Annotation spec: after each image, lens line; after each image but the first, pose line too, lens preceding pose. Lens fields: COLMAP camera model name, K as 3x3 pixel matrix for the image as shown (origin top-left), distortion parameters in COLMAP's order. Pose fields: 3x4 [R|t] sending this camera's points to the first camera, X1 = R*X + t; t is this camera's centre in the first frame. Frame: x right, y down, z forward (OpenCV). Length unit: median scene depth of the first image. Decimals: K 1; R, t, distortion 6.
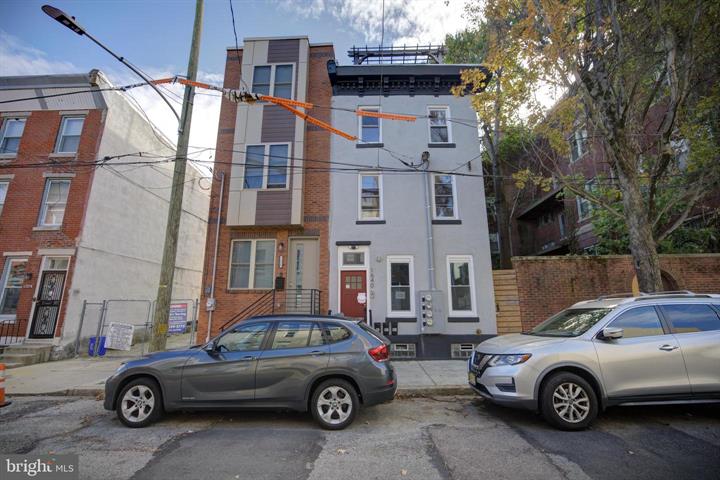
lens RADIAL K [[308.5, 0, 360.9], [0, 308.5, 242.7], [0, 0, 1]] dist [-0.030626, 0.009120]
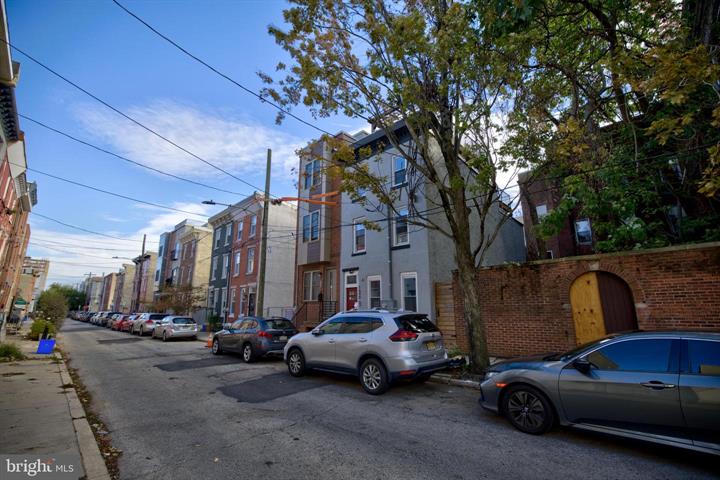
lens RADIAL K [[308.5, 0, 360.9], [0, 308.5, 242.7], [0, 0, 1]] dist [-0.030626, 0.009120]
pose [[0.741238, -0.139163, -0.656658, 1.031883], [0.141610, 0.988675, -0.049677, -0.046209], [0.656135, -0.056167, 0.752551, -0.093826]]
